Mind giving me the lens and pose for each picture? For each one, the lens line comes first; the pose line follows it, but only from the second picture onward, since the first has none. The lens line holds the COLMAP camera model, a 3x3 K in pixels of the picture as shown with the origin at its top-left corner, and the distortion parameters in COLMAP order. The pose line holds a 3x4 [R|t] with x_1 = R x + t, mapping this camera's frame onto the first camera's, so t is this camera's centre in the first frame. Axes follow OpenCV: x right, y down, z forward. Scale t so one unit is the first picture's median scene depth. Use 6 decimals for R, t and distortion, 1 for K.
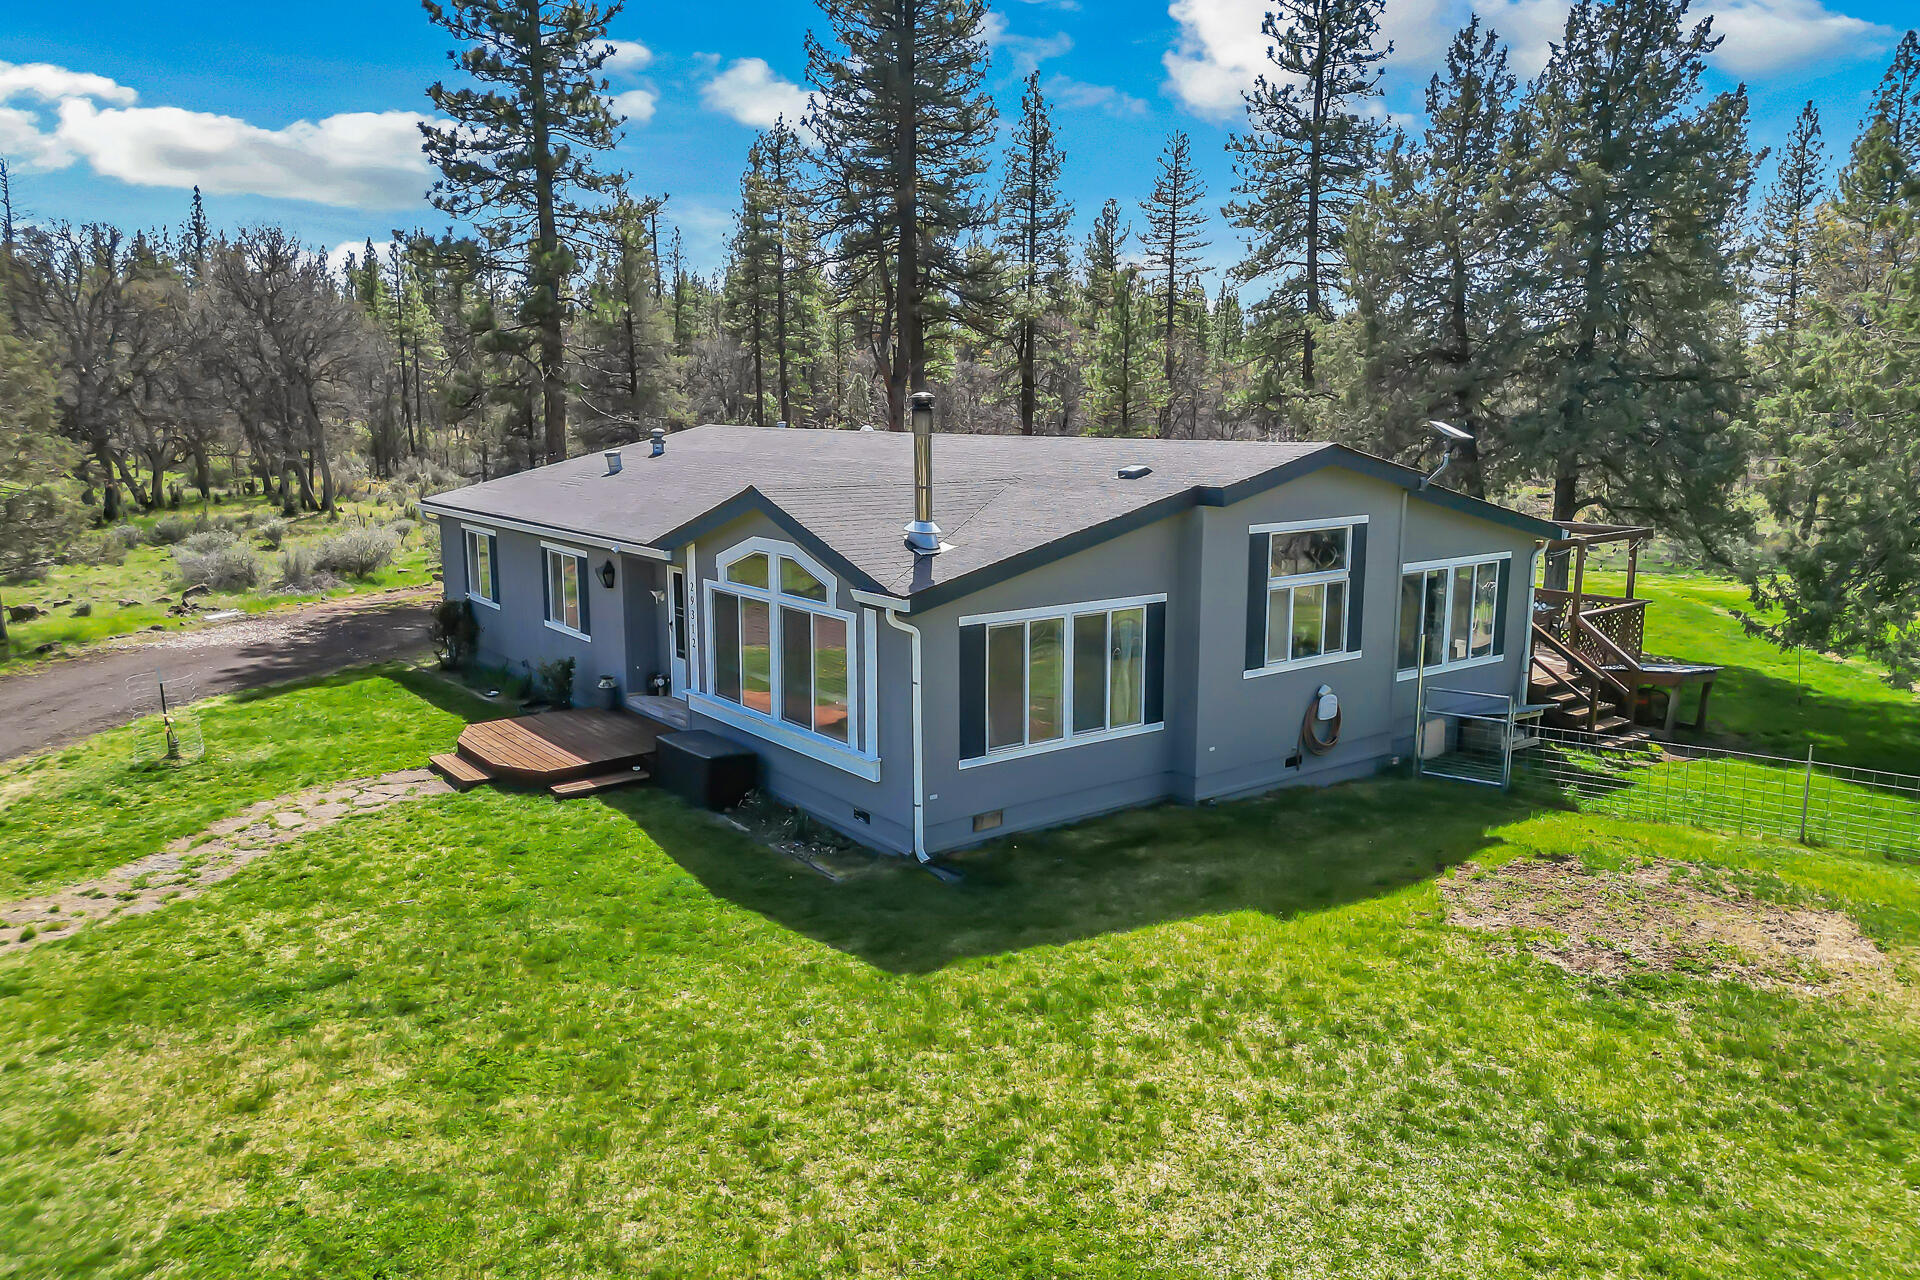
lens RADIAL K [[1362.5, 0, 965.1], [0, 1362.5, 643.6], [0, 0, 1]] dist [0.073638, -0.074749]
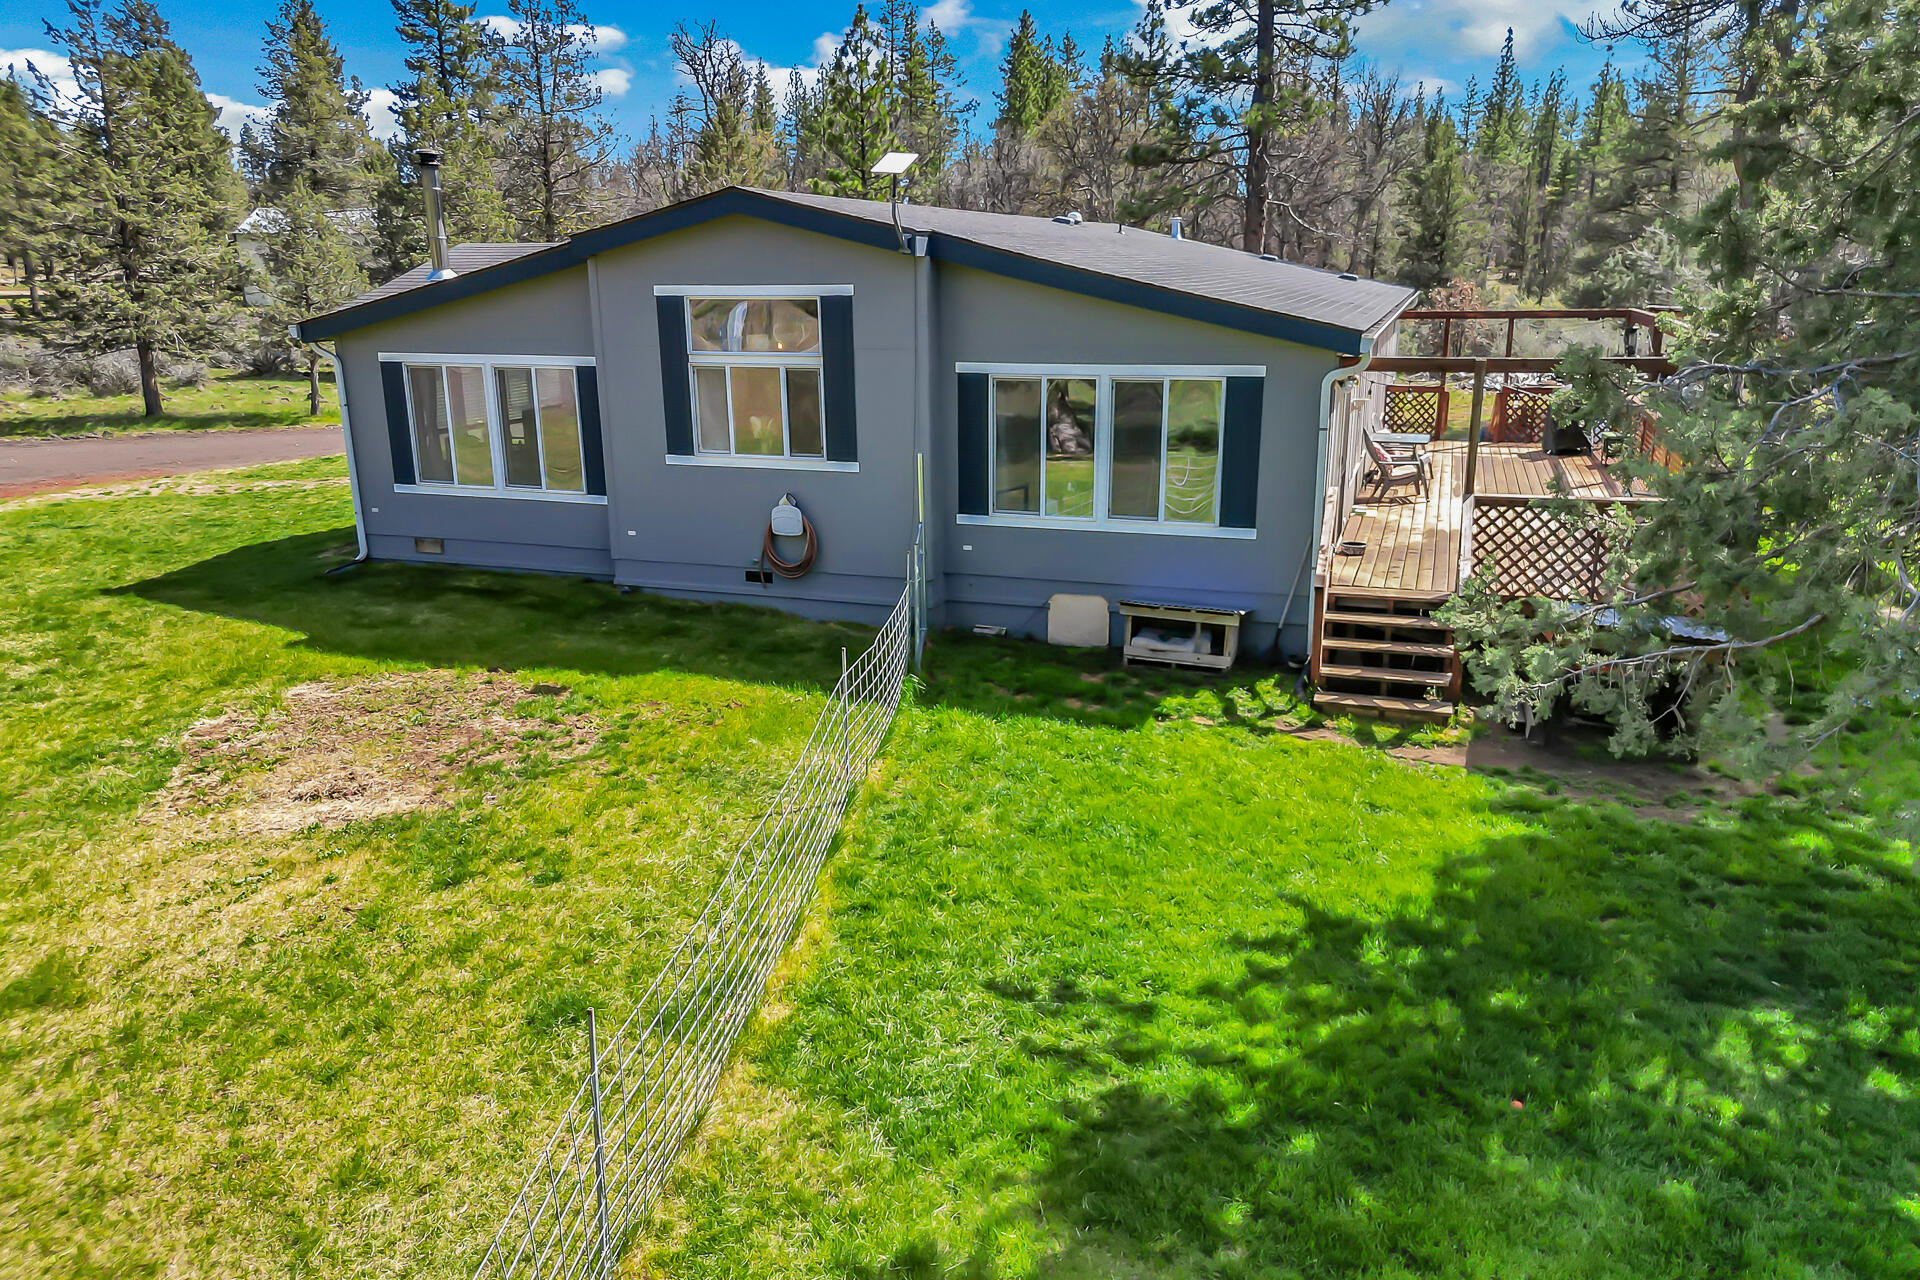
lens RADIAL K [[1362.5, 0, 965.1], [0, 1362.5, 643.6], [0, 0, 1]] dist [0.073638, -0.074749]
pose [[0.533138, 0.208469, -0.819942, 1.127994], [-0.142772, 0.977436, 0.155679, -0.028041], [0.833894, 0.034066, 0.550872, 0.711133]]
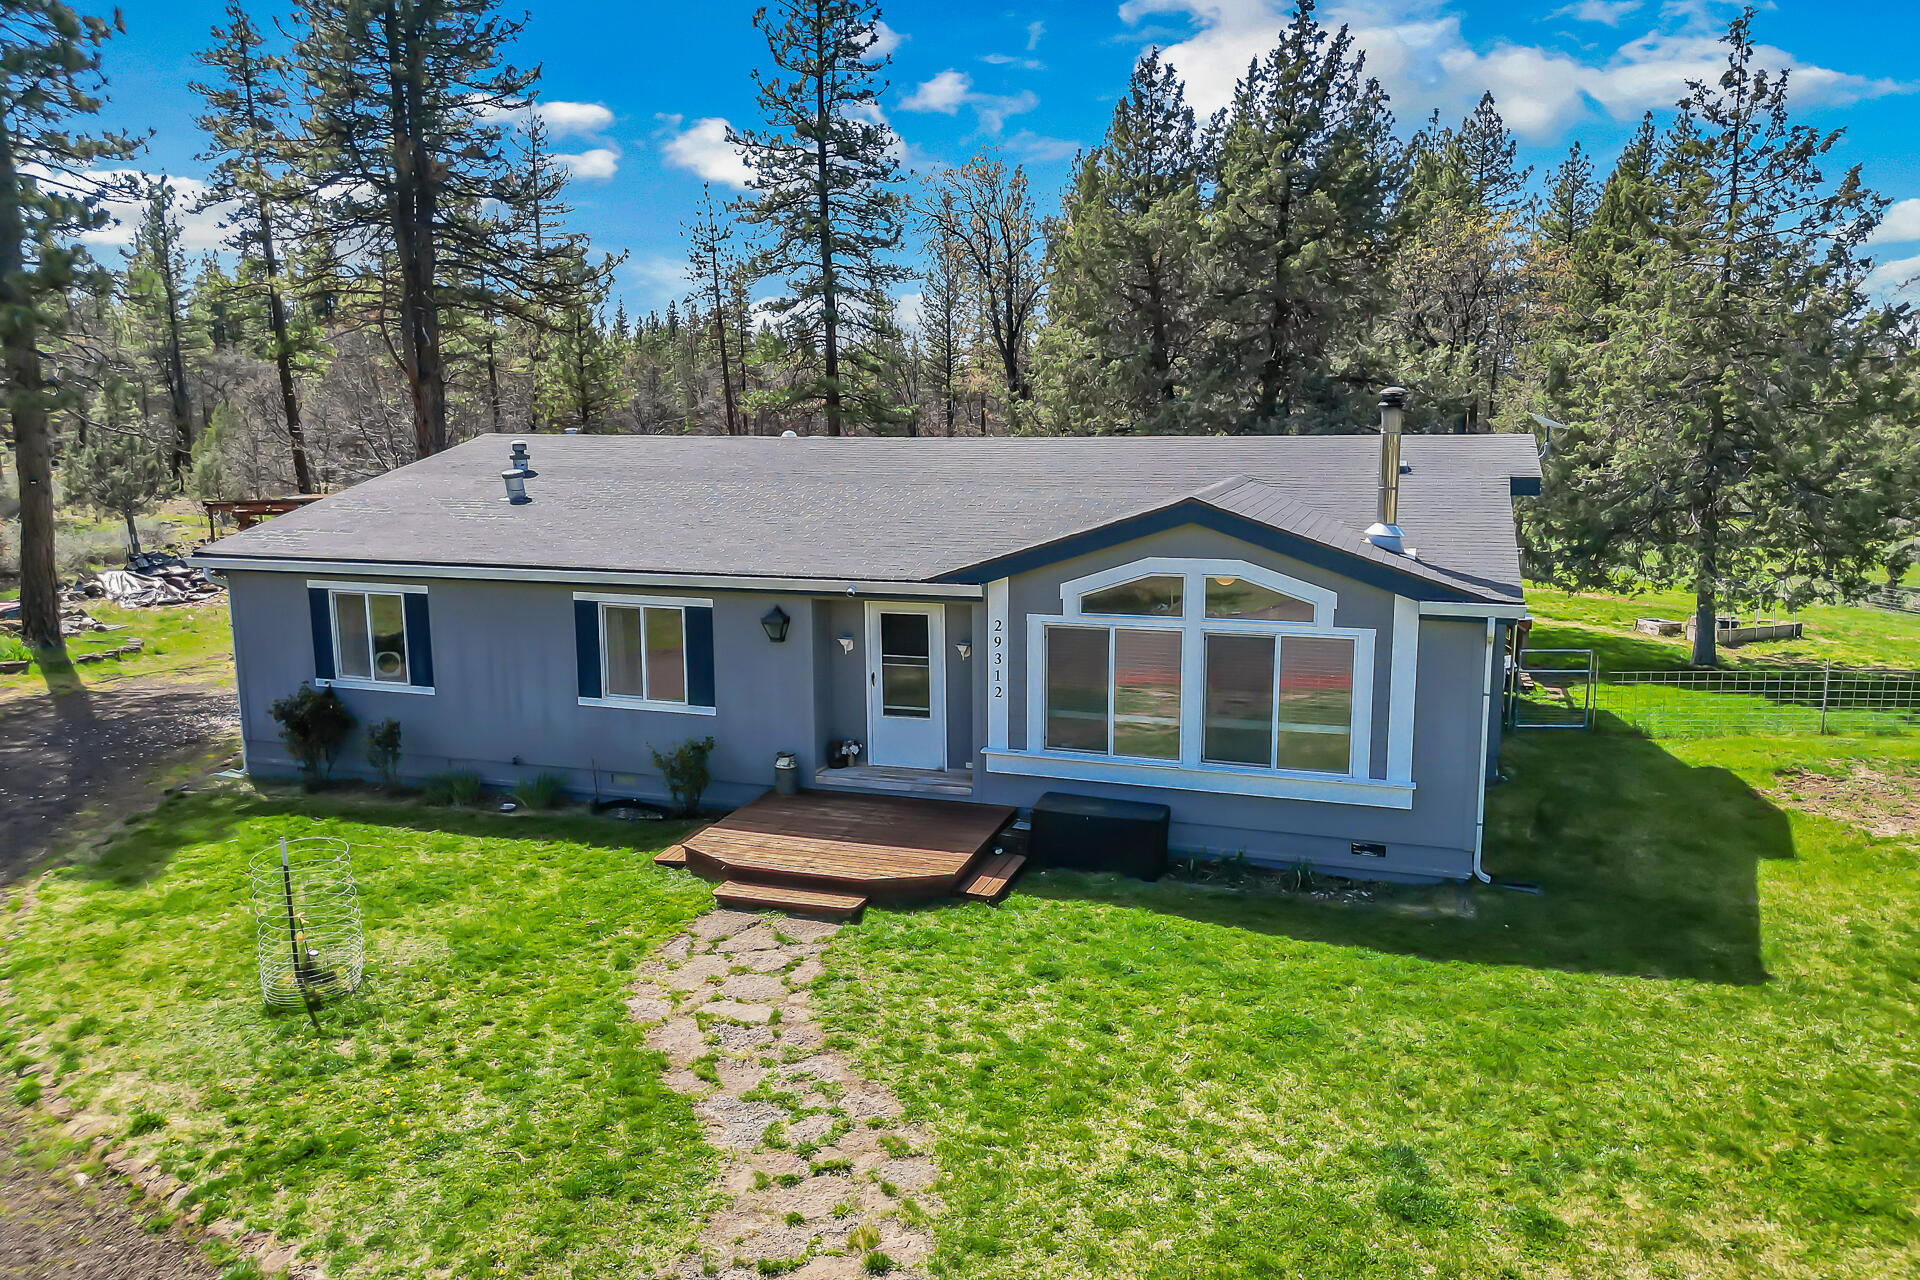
lens RADIAL K [[1362.5, 0, 965.1], [0, 1362.5, 643.6], [0, 0, 1]] dist [0.073638, -0.074749]
pose [[0.824113, -0.105481, 0.556517, -0.769765], [0.105653, 0.993890, 0.031923, -0.067237], [-0.556485, 0.032490, 0.830222, 0.362111]]
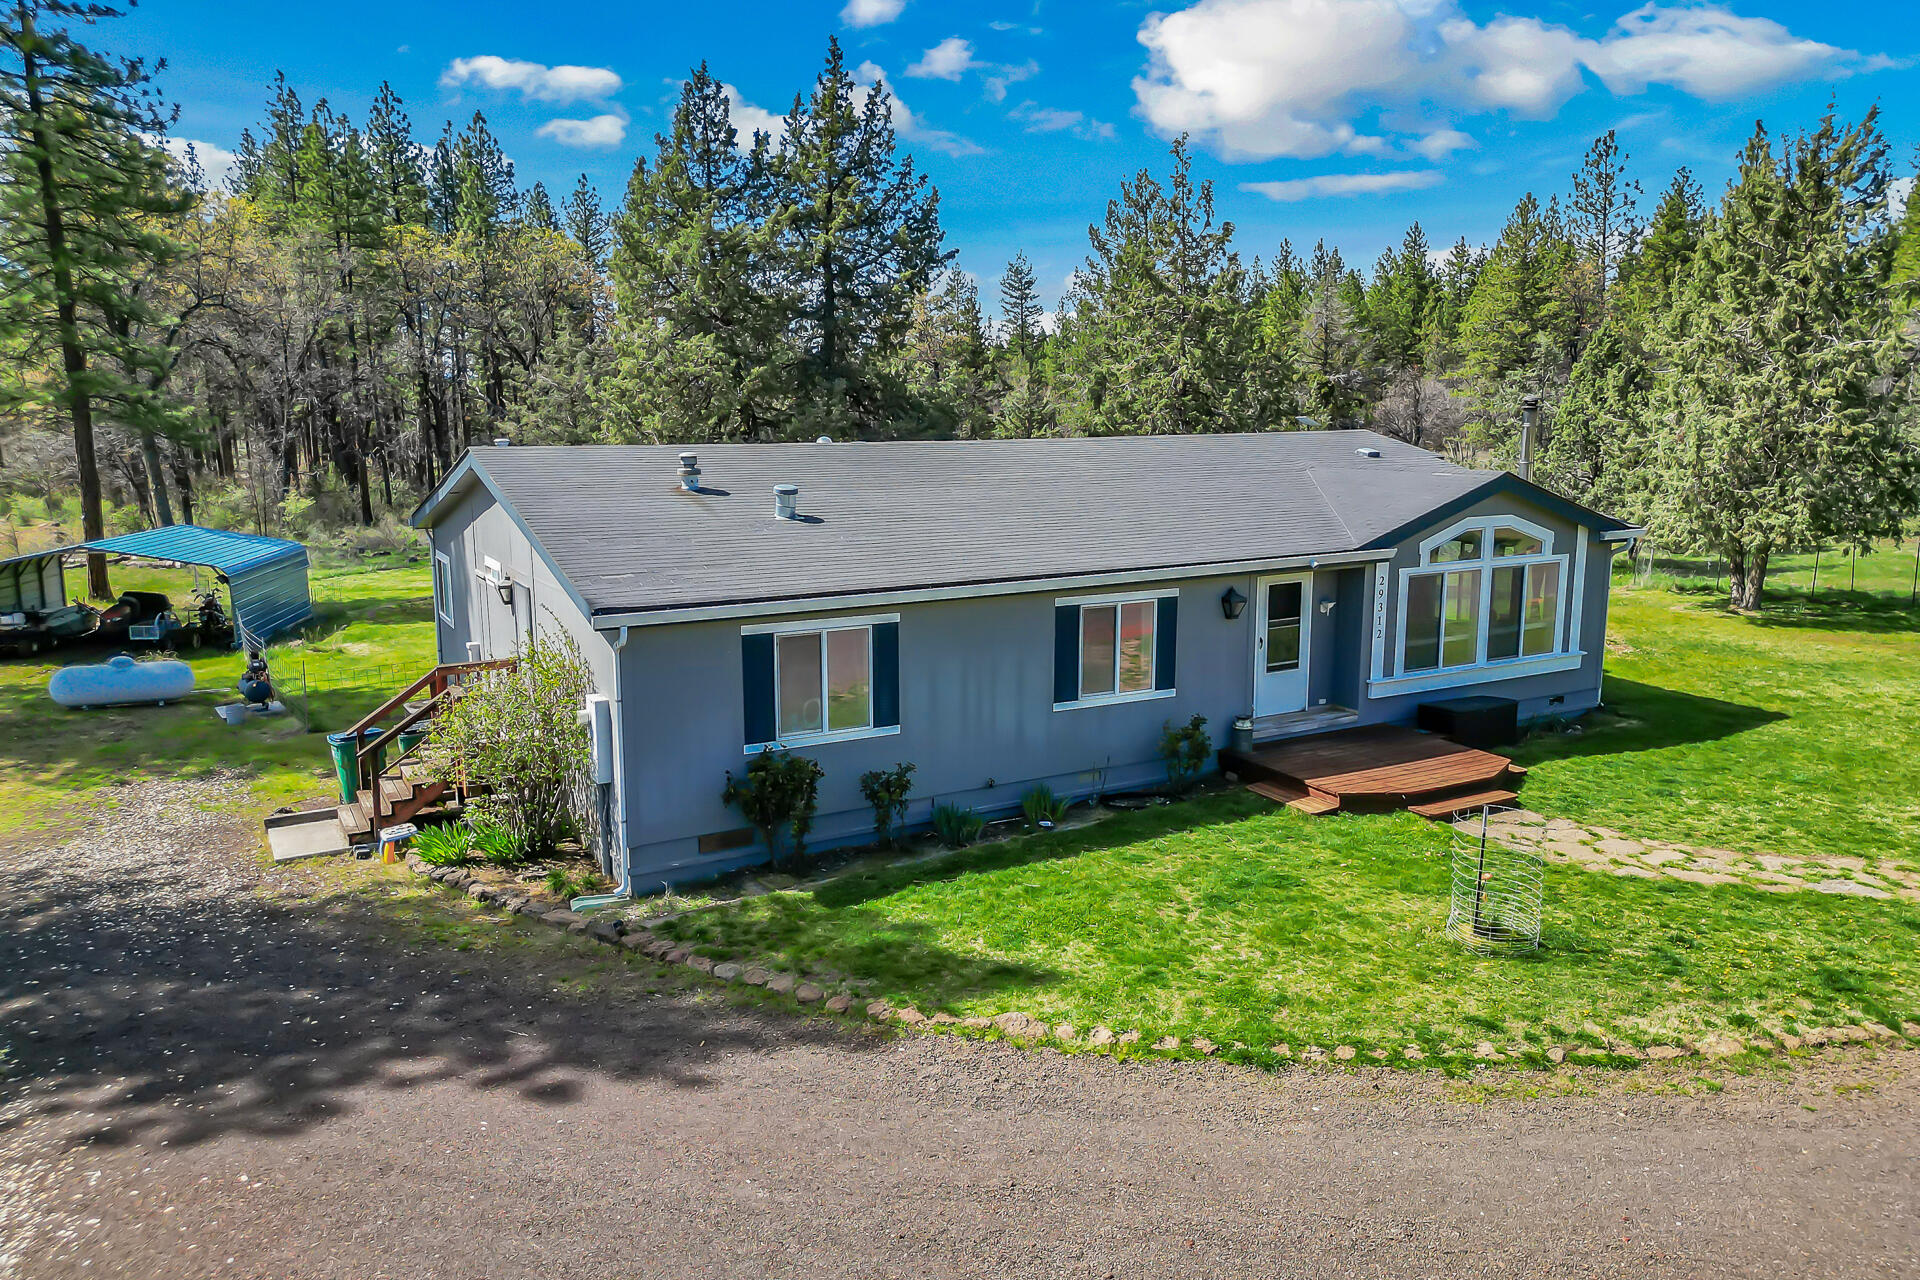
lens RADIAL K [[1336.5, 0, 960.0], [0, 1336.5, 640.0], [0, 0, 1]] dist [0.014032, -0.002086]
pose [[0.135269, -0.172885, 0.975609, -1.428863], [0.177048, 0.973029, 0.147880, -0.235329], [-0.974862, 0.152726, 0.162230, 1.310658]]
